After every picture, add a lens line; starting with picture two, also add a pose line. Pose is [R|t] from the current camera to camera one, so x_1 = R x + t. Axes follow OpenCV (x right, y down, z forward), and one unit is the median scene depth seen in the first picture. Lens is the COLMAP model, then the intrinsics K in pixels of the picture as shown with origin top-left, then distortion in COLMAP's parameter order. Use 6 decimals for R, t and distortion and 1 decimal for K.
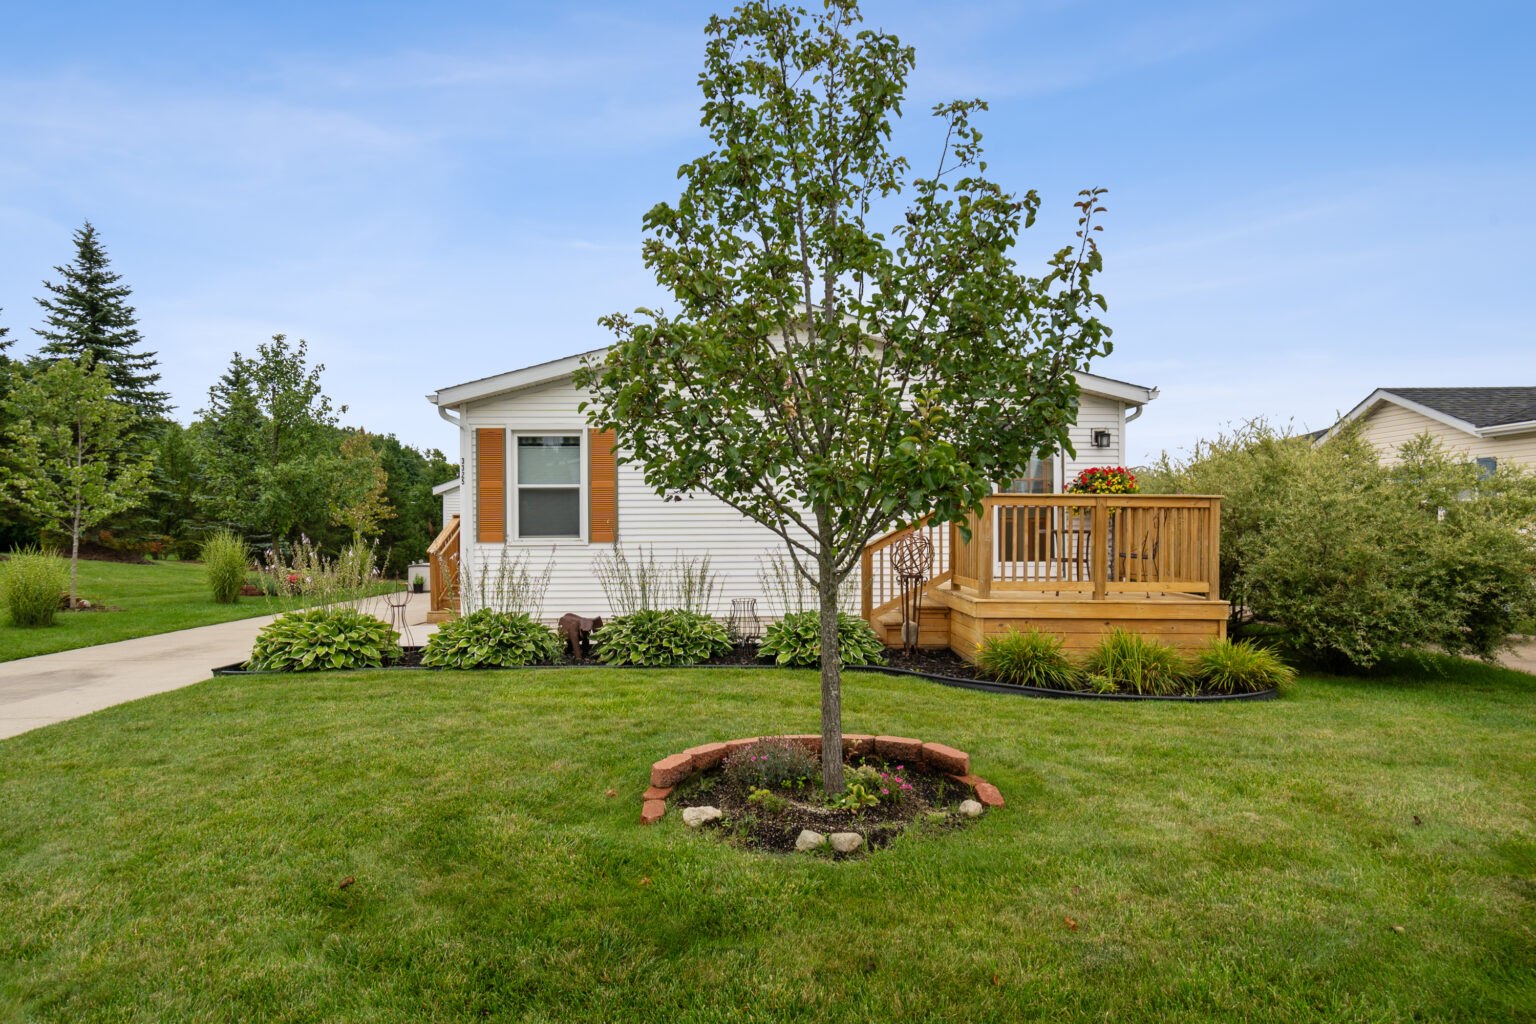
lens RADIAL K [[844.5, 0, 773.8], [0, 844.5, 519.8], [0, 0, 1]] dist [0.003542, 0.000209]
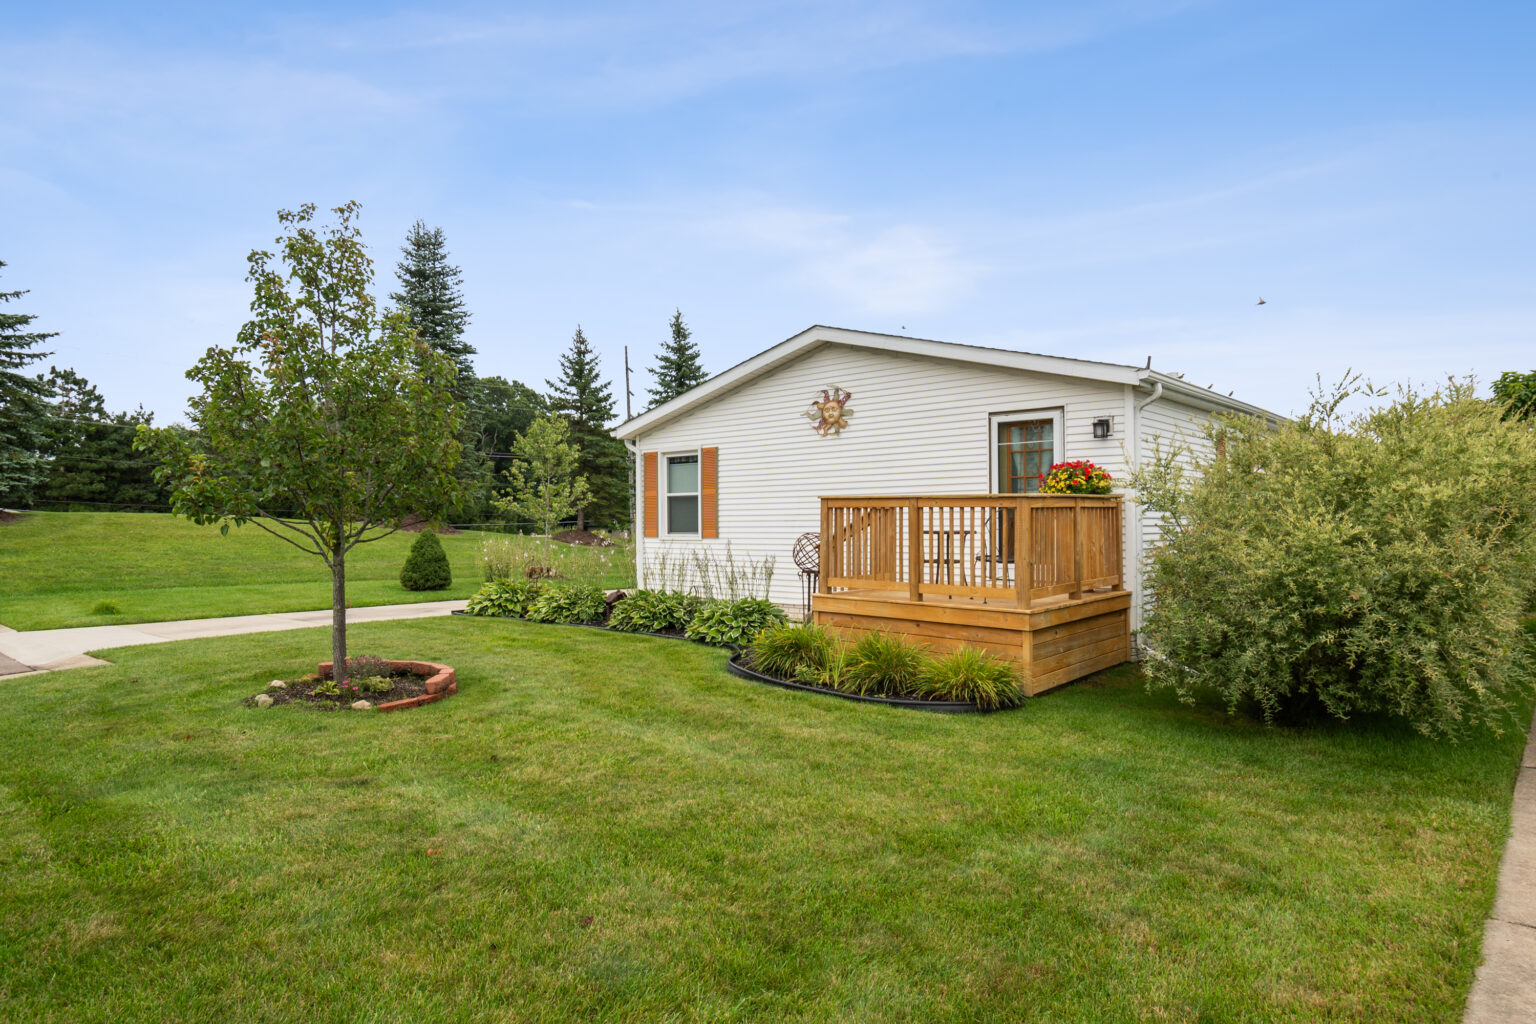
lens RADIAL K [[844.5, 0, 777.3], [0, 844.5, 509.0], [0, 0, 1]] dist [0.003542, 0.000209]
pose [[0.767087, -0.010034, -0.641464, 0.676080], [0.002512, 0.999917, -0.012637, -0.000852], [0.641538, 0.008082, 0.767049, 0.098601]]
